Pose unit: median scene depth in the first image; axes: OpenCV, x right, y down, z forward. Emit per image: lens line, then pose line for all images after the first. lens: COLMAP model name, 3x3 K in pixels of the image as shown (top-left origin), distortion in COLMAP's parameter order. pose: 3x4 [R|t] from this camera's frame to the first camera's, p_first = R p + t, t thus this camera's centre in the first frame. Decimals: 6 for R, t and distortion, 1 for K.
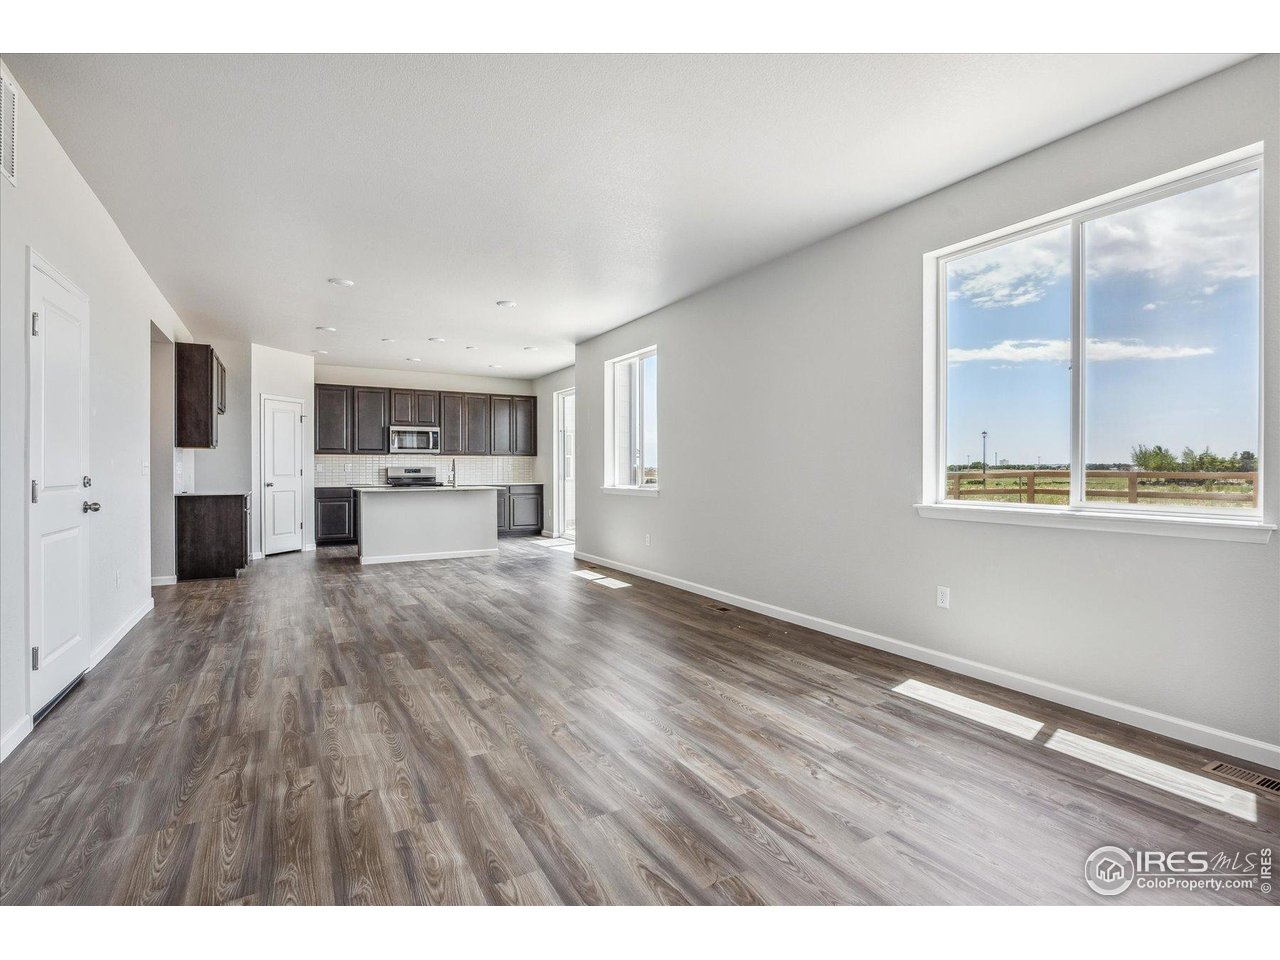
lens RADIAL K [[613.9, 0, 637.2], [0, 613.9, 468.6], [0, 0, 1]] dist [-0.006228, -0.000383]
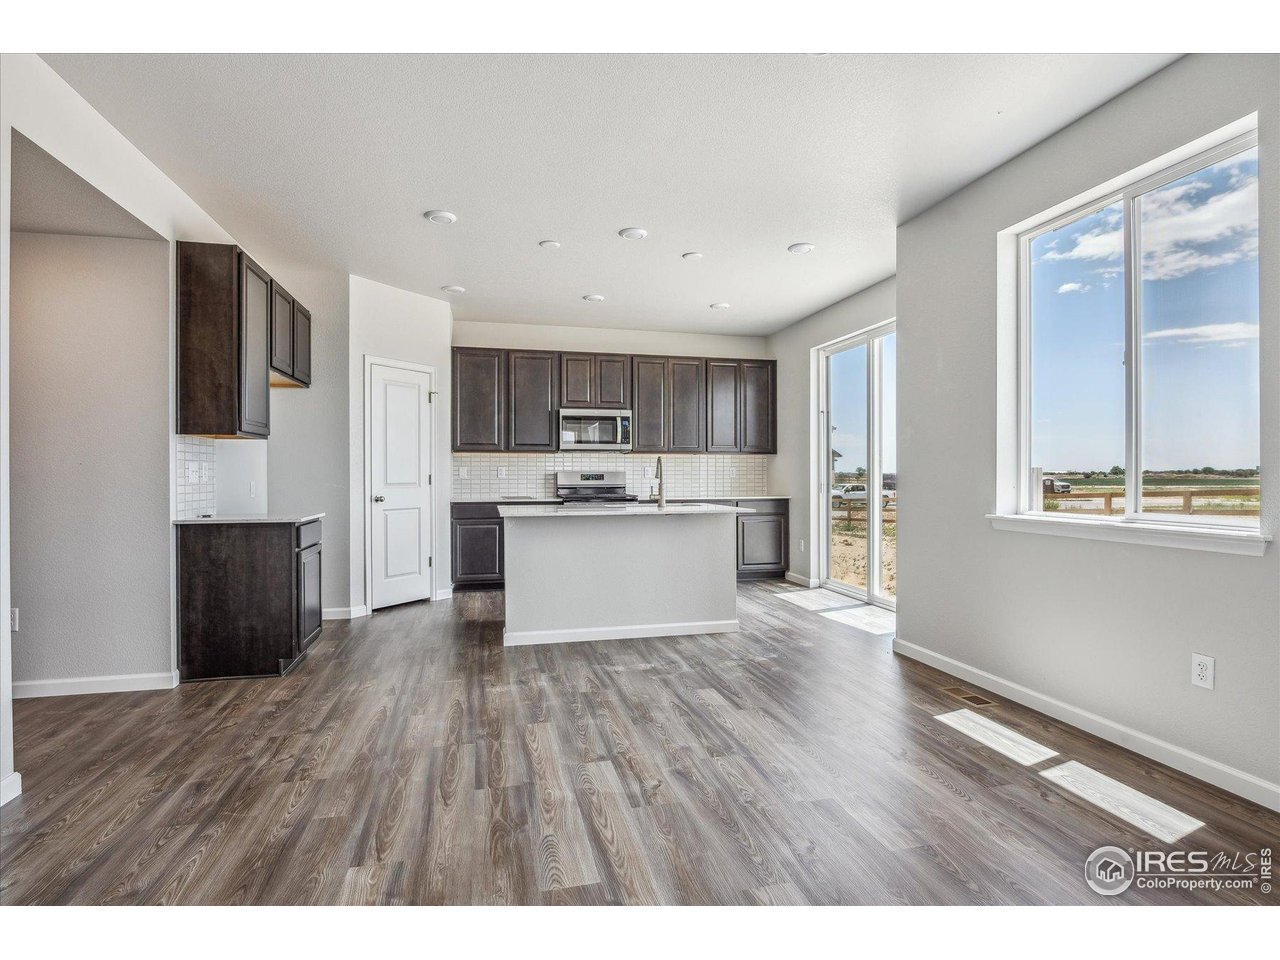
lens RADIAL K [[613.9, 0, 638.7], [0, 613.9, 477.7], [0, 0, 1]] dist [-0.006228, -0.000383]
pose [[0.960612, 0.002203, -0.277884, -0.154519], [-0.000404, 0.999979, 0.006531, -0.000077], [0.277893, -0.006162, 0.960592, 0.434275]]
